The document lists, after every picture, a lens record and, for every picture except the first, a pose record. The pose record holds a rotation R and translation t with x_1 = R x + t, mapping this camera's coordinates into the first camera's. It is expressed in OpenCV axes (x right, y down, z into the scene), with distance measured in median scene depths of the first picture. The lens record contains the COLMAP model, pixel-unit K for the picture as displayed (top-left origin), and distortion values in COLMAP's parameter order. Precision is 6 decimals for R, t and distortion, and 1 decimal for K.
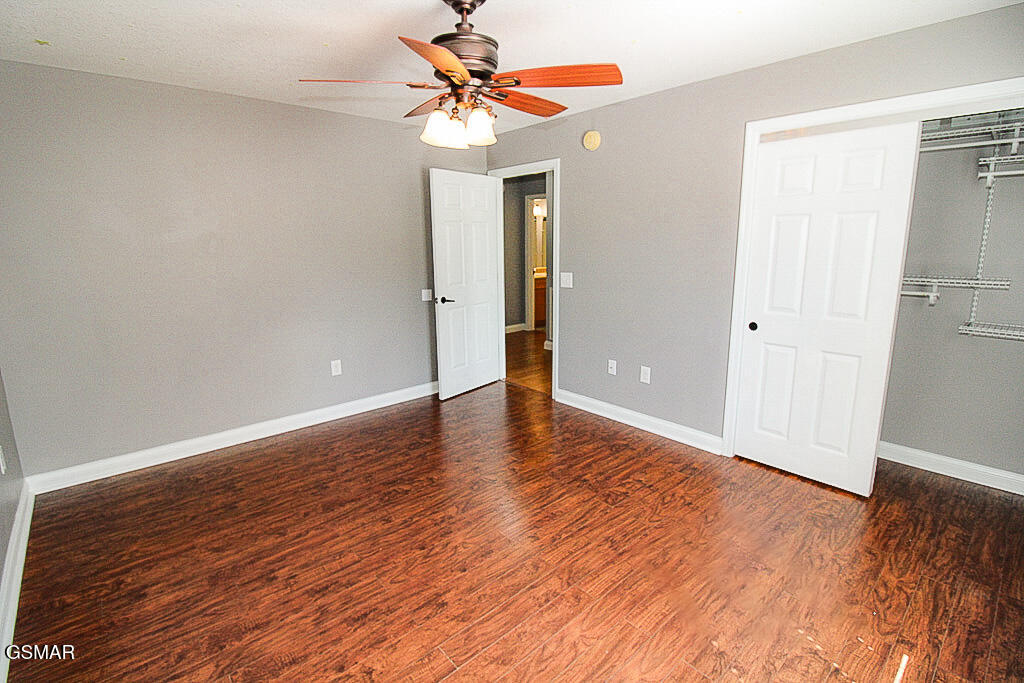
lens RADIAL K [[474.4, 0, 511.7], [0, 474.4, 329.8], [0, 0, 1]] dist [0.004186, -0.016033]
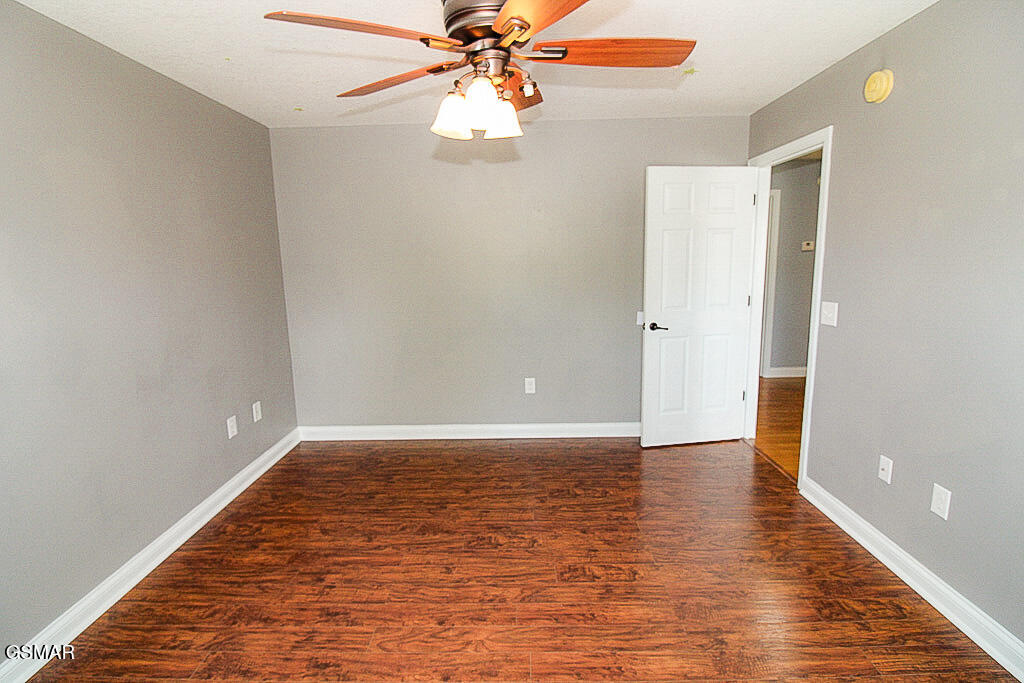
lens RADIAL K [[474.4, 0, 511.7], [0, 474.4, 329.8], [0, 0, 1]] dist [0.004186, -0.016033]
pose [[0.735084, 0.098060, -0.670847, 0.319098], [-0.113019, 0.993363, 0.021361, -0.066326], [0.668490, 0.060116, 0.741288, 0.330406]]
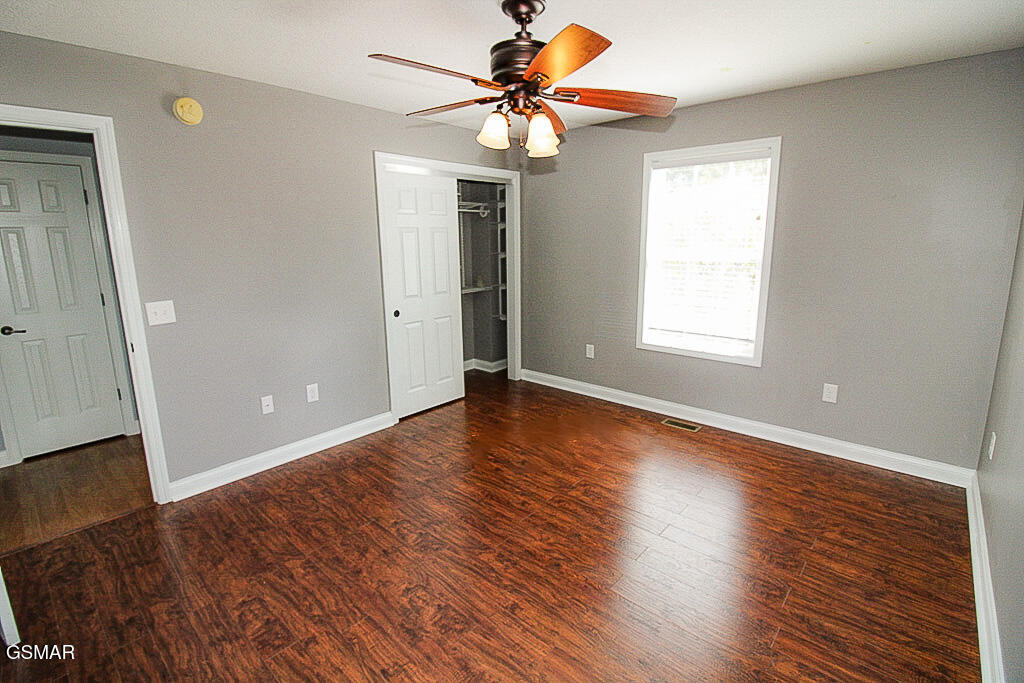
lens RADIAL K [[473.0, 0, 509.9], [0, 473.0, 333.4], [0, 0, 1]] dist [-0.000795, -0.015884]
pose [[-0.112607, -0.181663, 0.976892, -0.783368], [0.203127, 0.958174, 0.201597, -0.152132], [-0.972656, 0.221135, -0.070997, 0.810956]]
